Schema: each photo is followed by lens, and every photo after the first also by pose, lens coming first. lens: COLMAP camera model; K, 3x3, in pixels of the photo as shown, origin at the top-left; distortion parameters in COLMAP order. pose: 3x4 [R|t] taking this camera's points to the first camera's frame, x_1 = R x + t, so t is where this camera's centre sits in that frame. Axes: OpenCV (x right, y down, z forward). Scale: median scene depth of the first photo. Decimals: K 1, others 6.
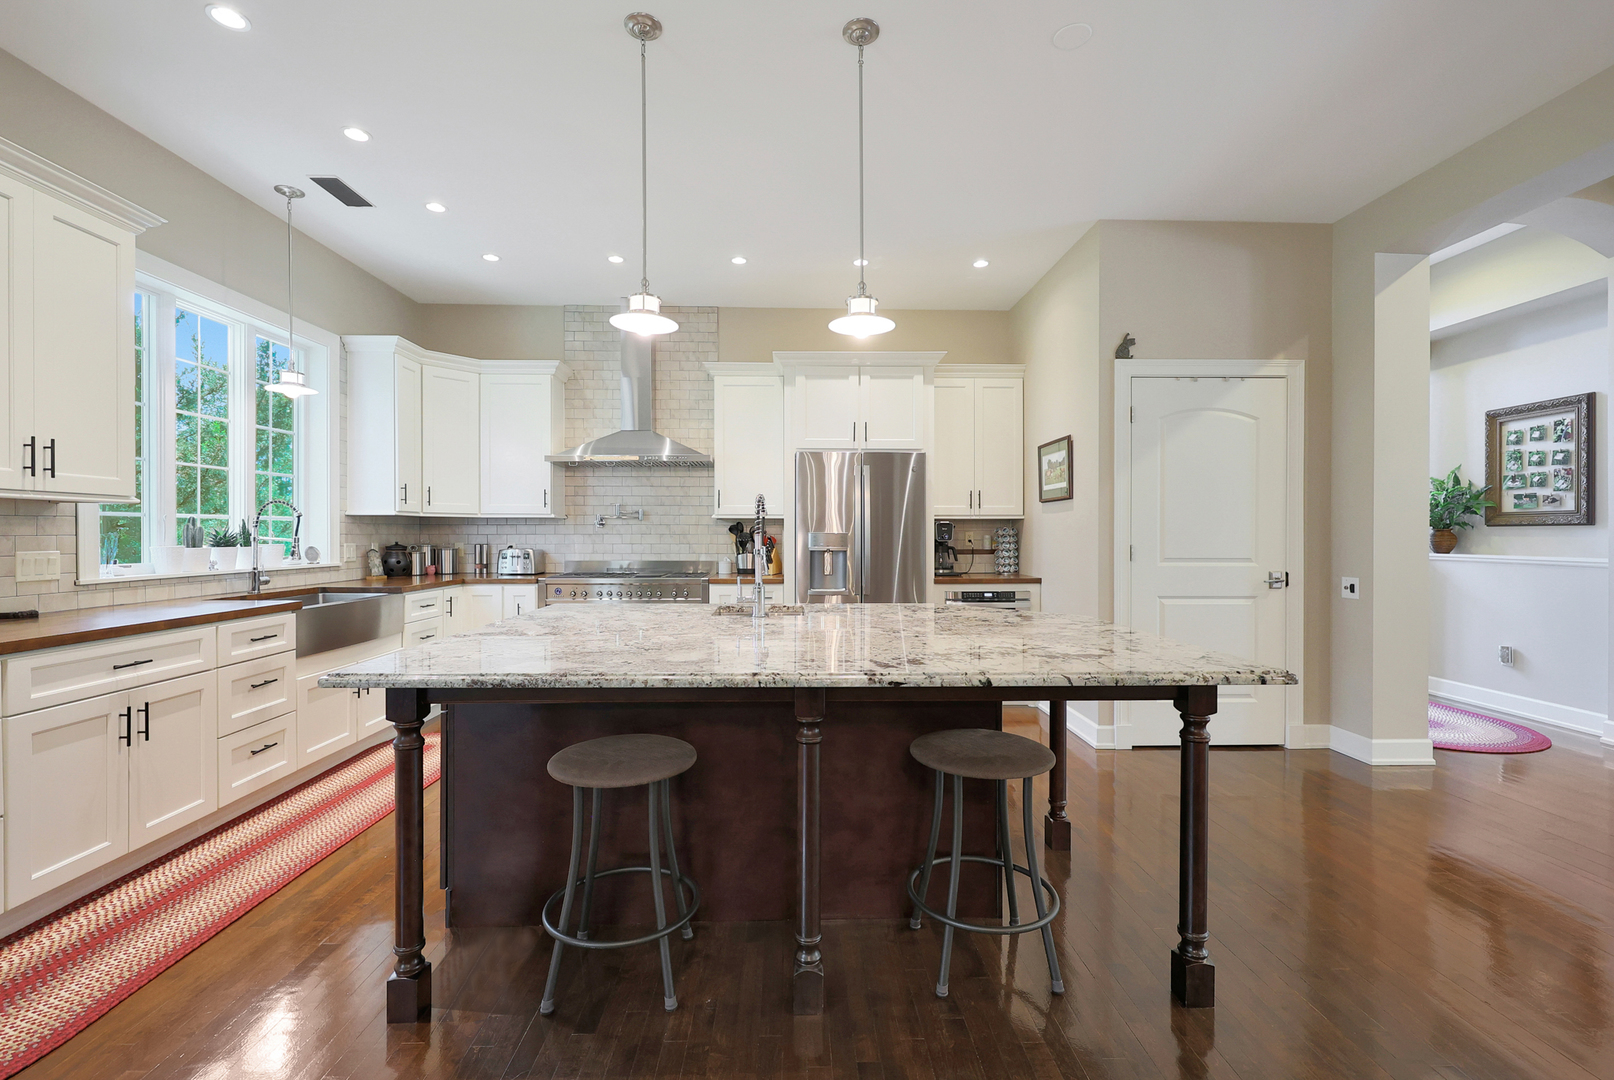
lens RADIAL K [[695.4, 0, 807.0], [0, 695.4, 540.0], [0, 0, 1]] dist [0.000820, 0.000232]
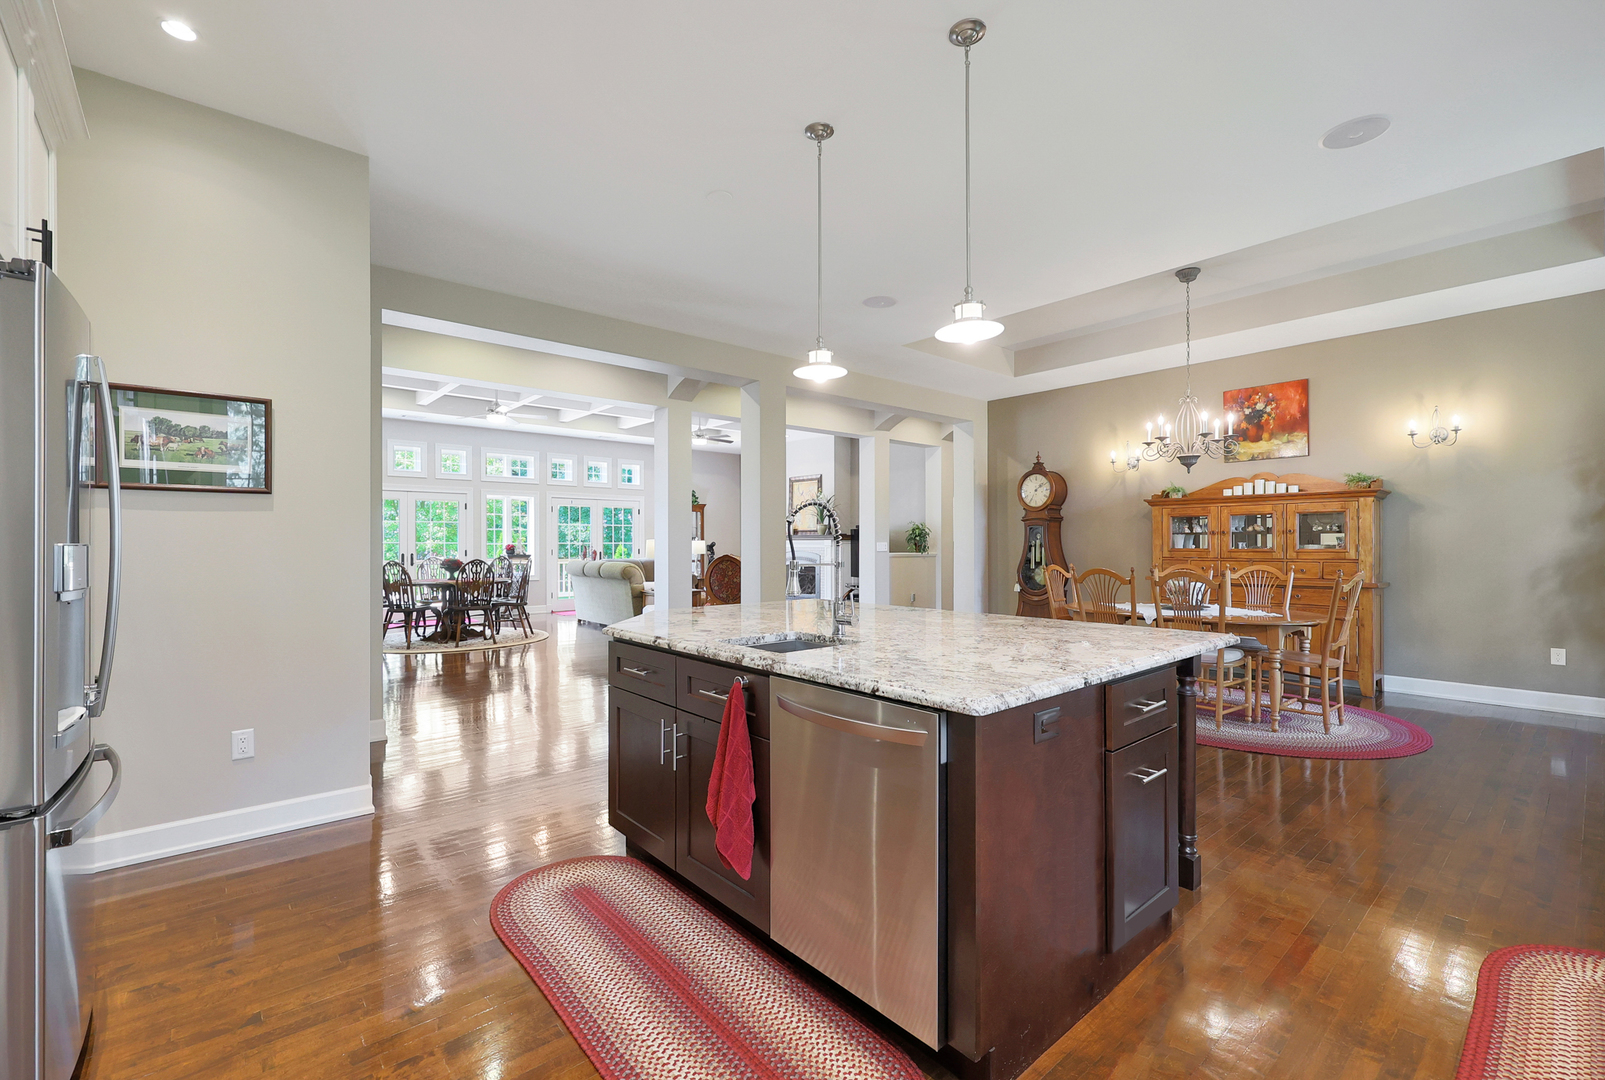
lens RADIAL K [[697.4, 0, 798.4], [0, 697.4, 547.9], [0, 0, 1]] dist [-0.004936, -0.000506]
pose [[-0.643246, -0.003668, 0.765651, -0.448931], [0.008003, 0.999902, 0.011514, -0.010215], [-0.765618, 0.013534, -0.643153, 0.992531]]
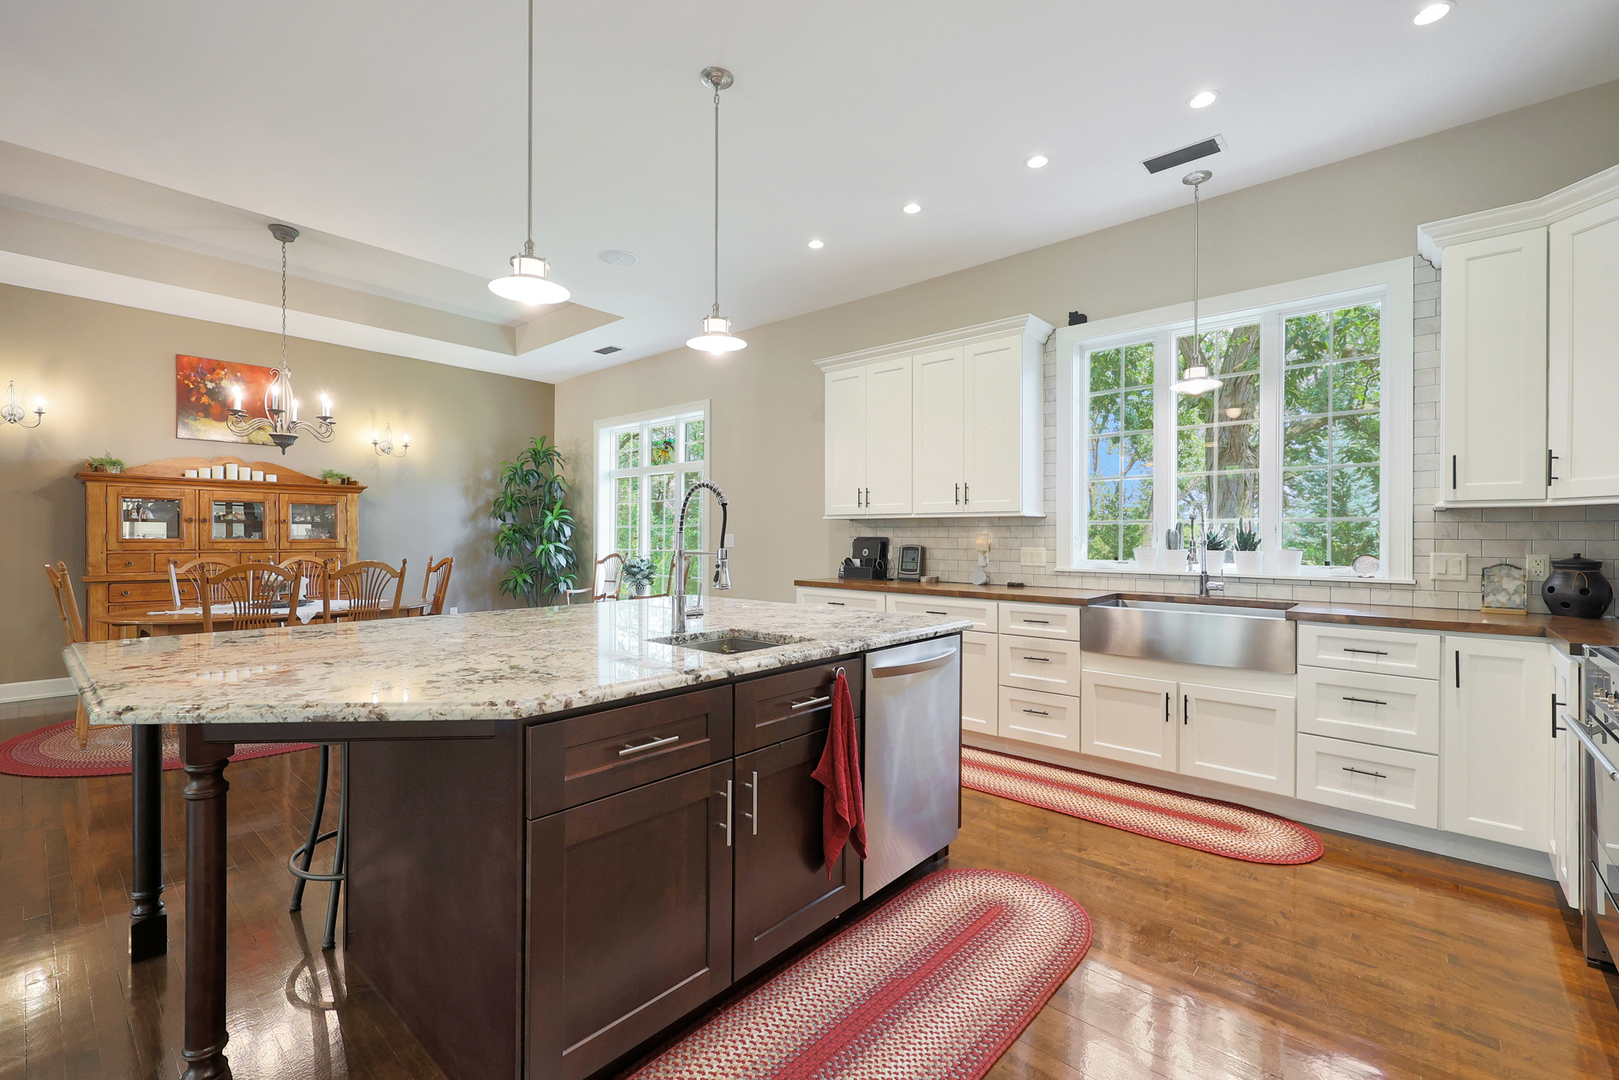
lens RADIAL K [[676.2, 0, 798.4], [0, 676.2, 541.2], [0, 0, 1]] dist [-0.000414, 0.000070]
pose [[-0.683651, -0.000003, -0.729809, 0.246648], [-0.011138, 0.999884, 0.010429, -0.005467], [0.729724, 0.015259, -0.683571, 1.003527]]
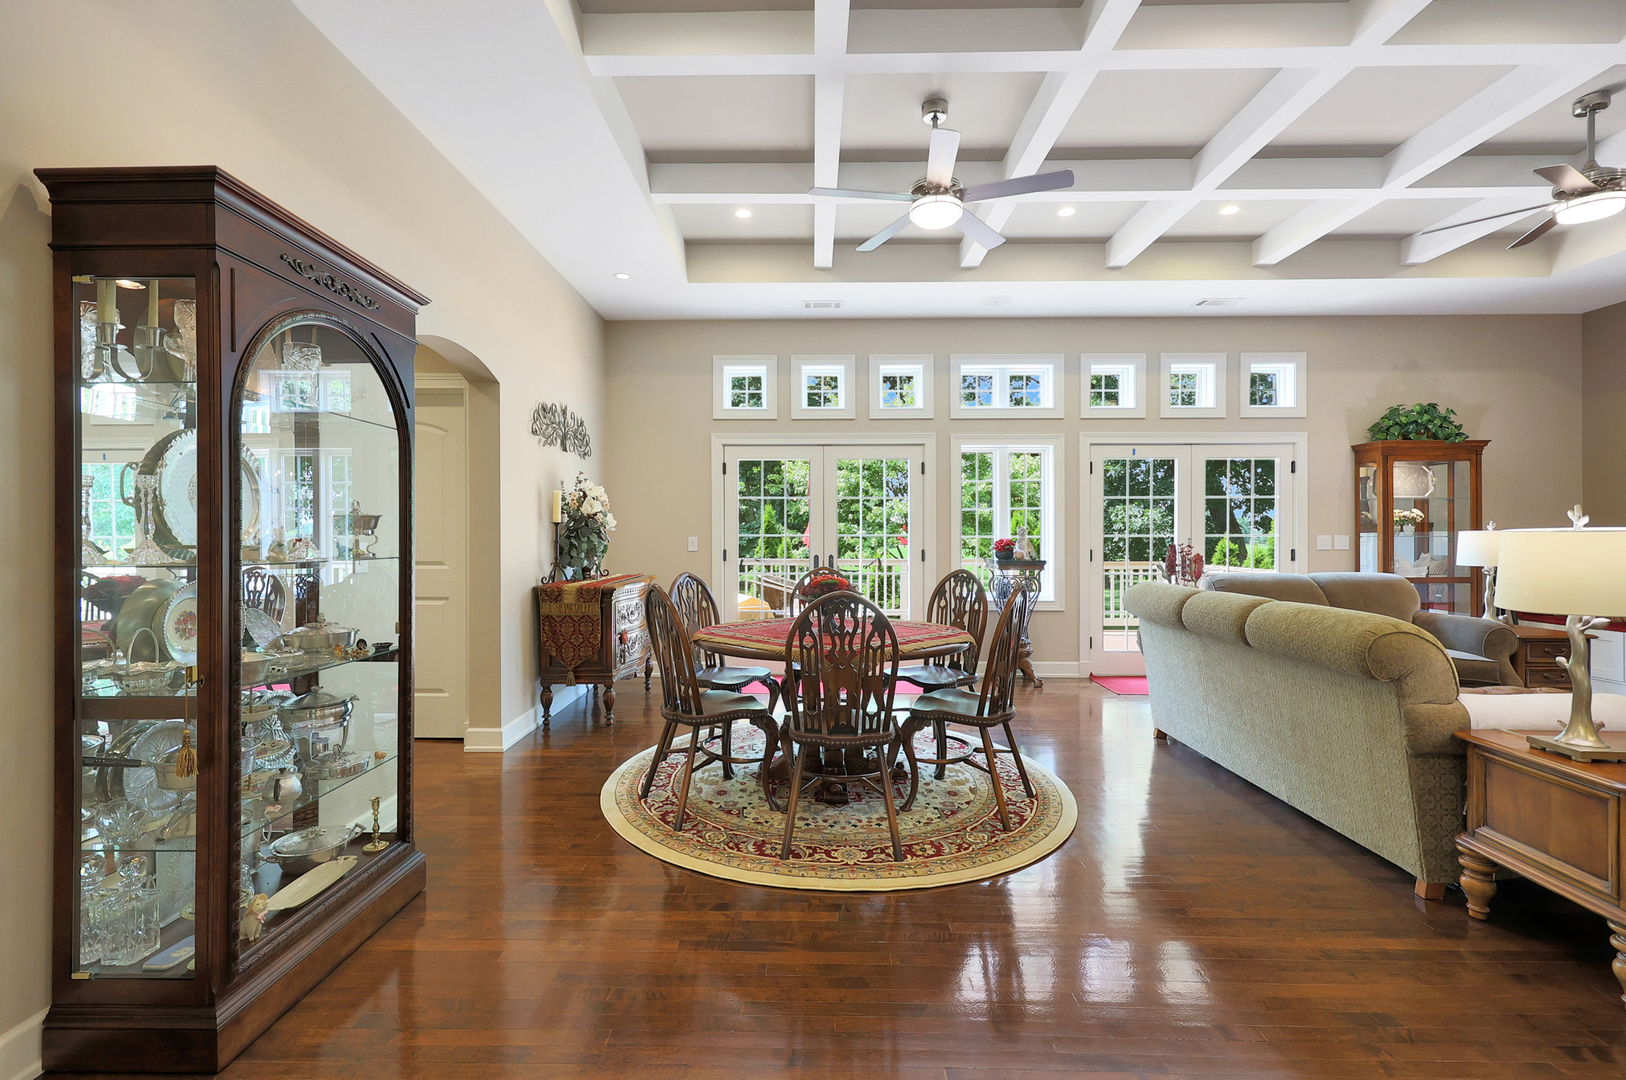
lens RADIAL K [[701.8, 0, 813.0], [0, 701.8, 540.0], [0, 0, 1]] dist [0.001181, -0.000510]
pose [[0.020243, -0.006225, 0.999776, 0.903997], [0.007171, 0.999956, 0.006081, -0.011889], [-0.999769, 0.007047, 0.020287, 0.485933]]
